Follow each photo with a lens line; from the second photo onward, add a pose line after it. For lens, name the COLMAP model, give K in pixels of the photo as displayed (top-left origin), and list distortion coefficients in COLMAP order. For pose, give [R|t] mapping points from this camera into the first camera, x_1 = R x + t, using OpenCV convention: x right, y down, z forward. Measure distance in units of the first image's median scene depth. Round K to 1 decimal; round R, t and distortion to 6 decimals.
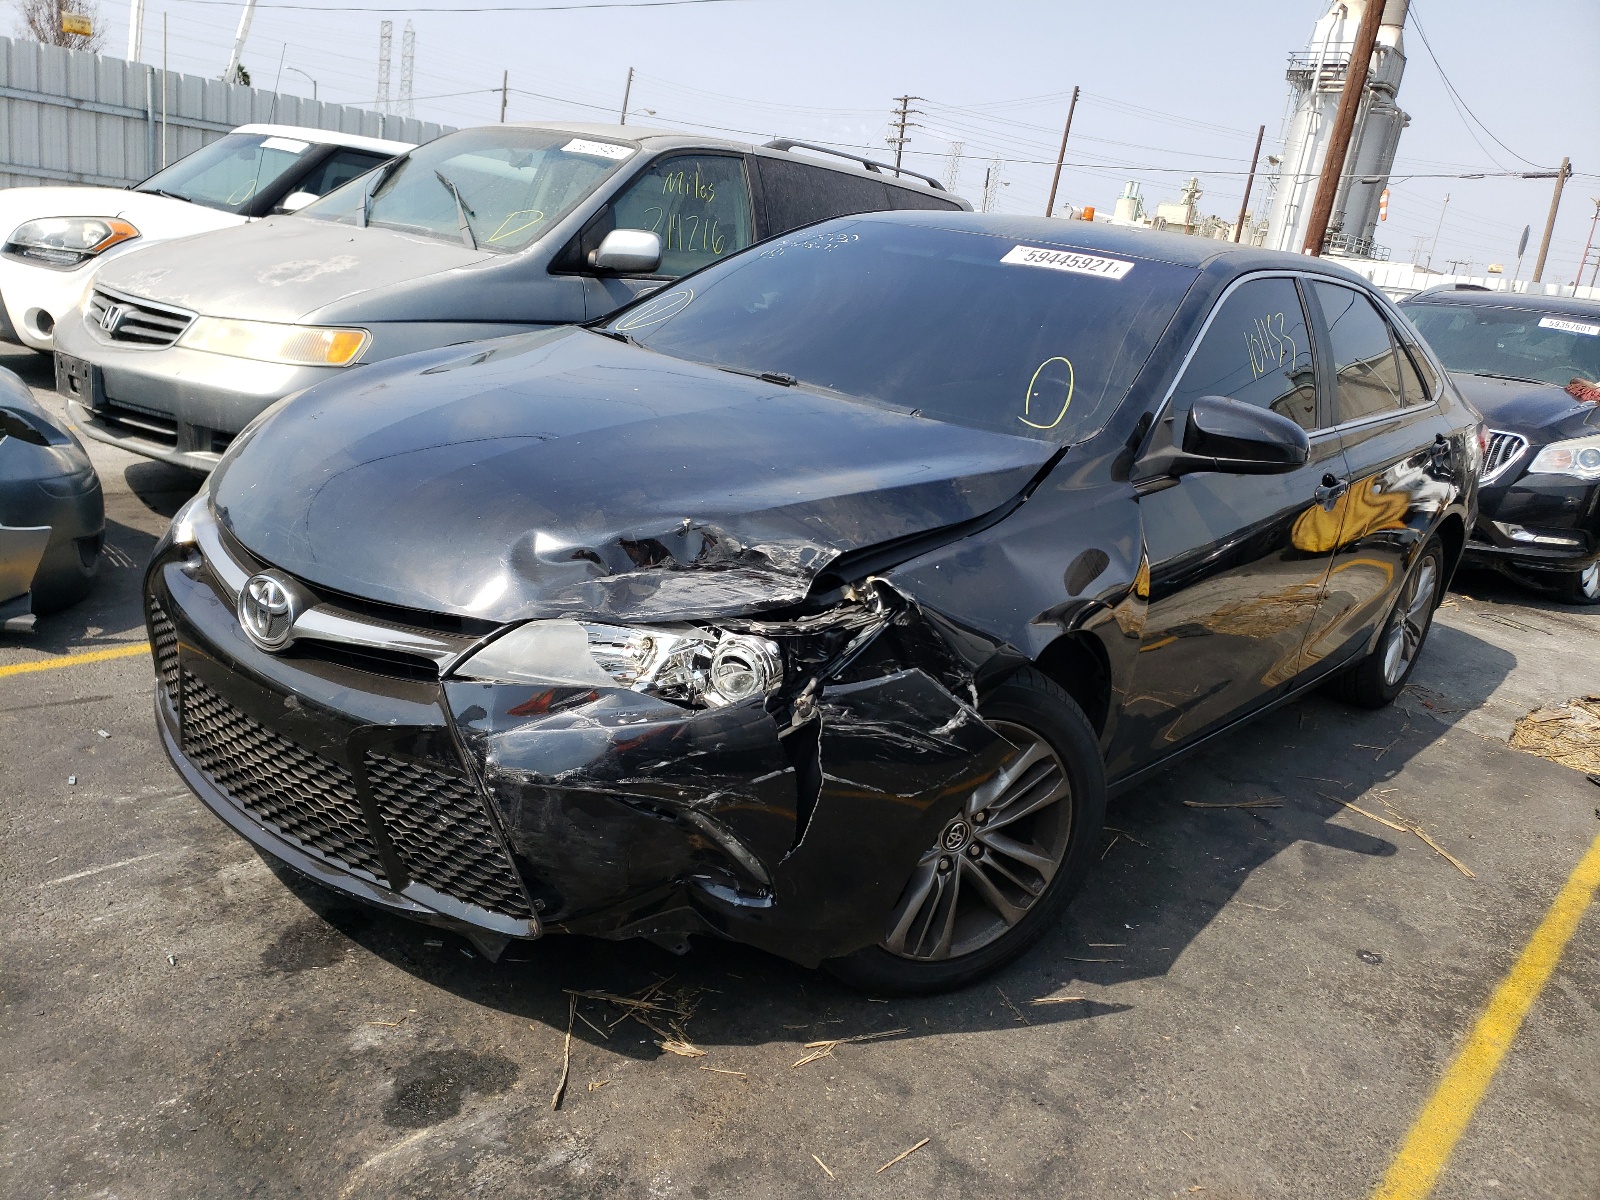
lens RADIAL K [[1208.4, 0, 800.0], [0, 1208.4, 600.0], [0, 0, 1]] dist [0.001701, -0.035023]
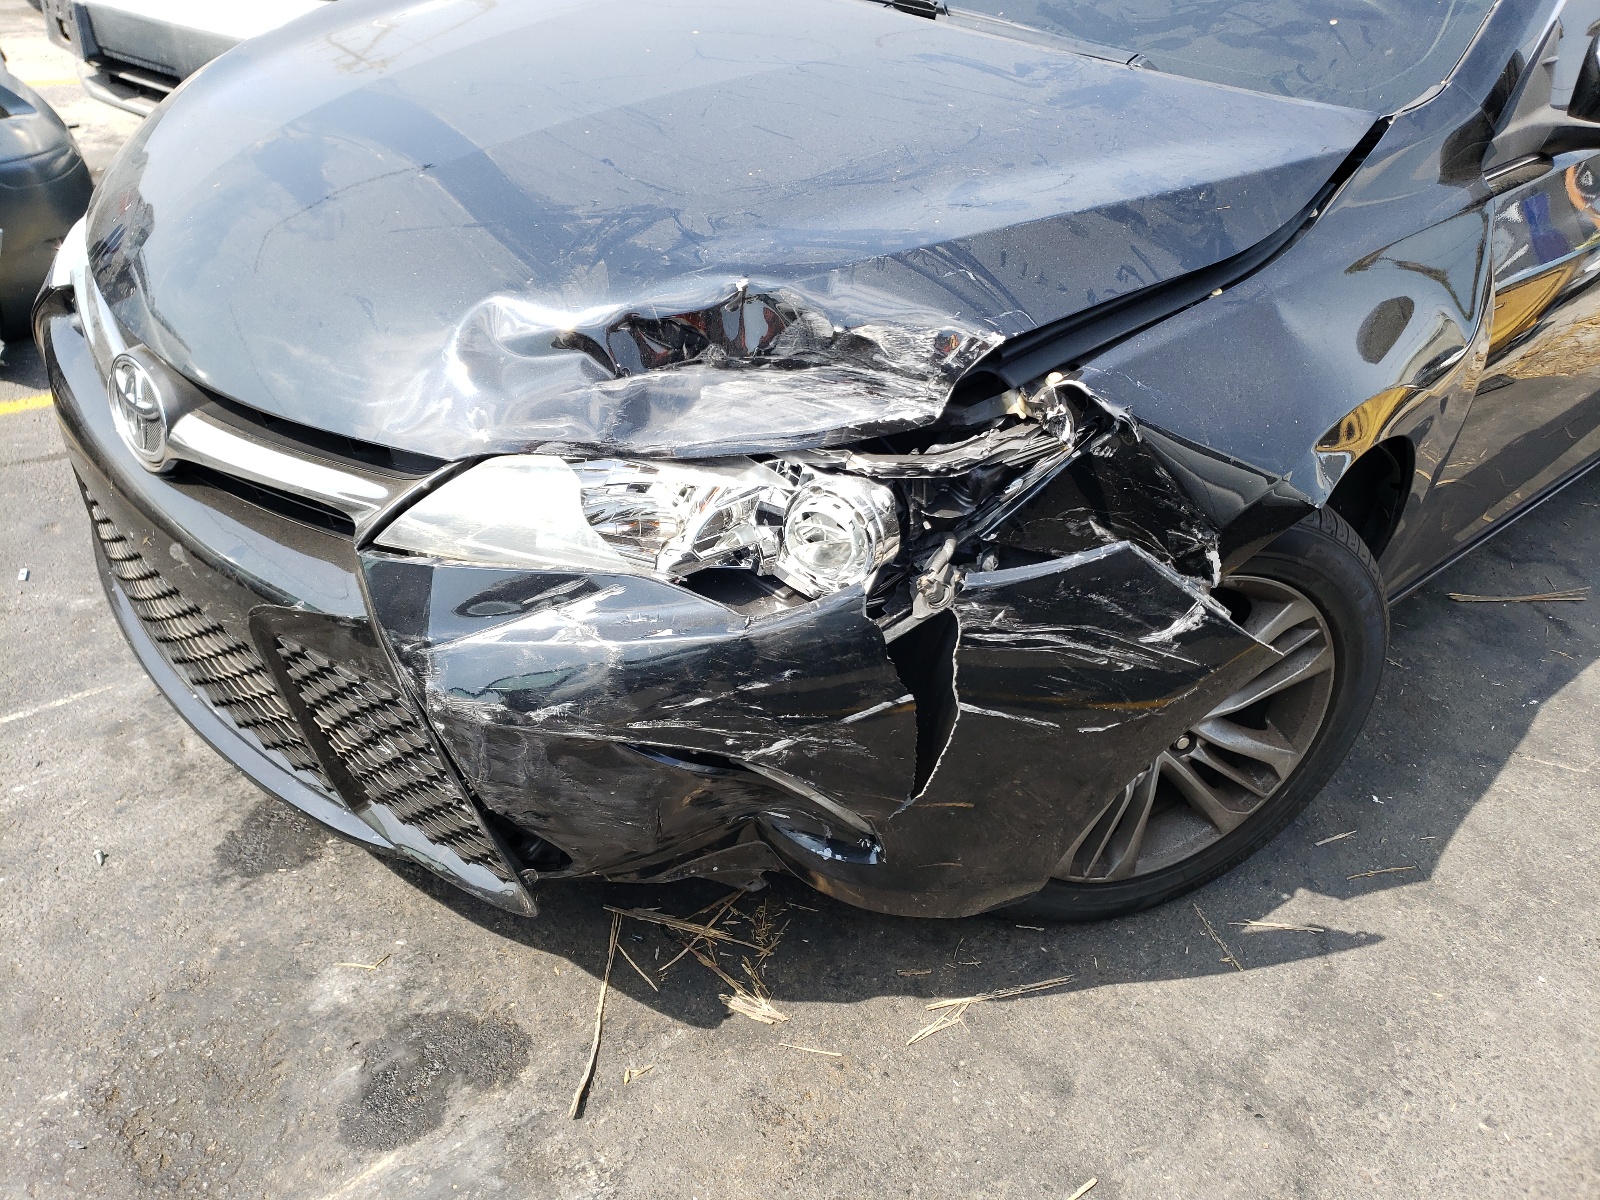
lens RADIAL K [[1257.9, 0, 781.9], [0, 1257.9, 598.2], [0, 0, 1]] dist [0.001861, 0.010454]
pose [[0.991384, 0.029463, -0.127632, 0.008276], [0.005196, 0.964763, 0.263068, -0.074465], [0.130885, -0.261465, 0.956298, 0.353014]]
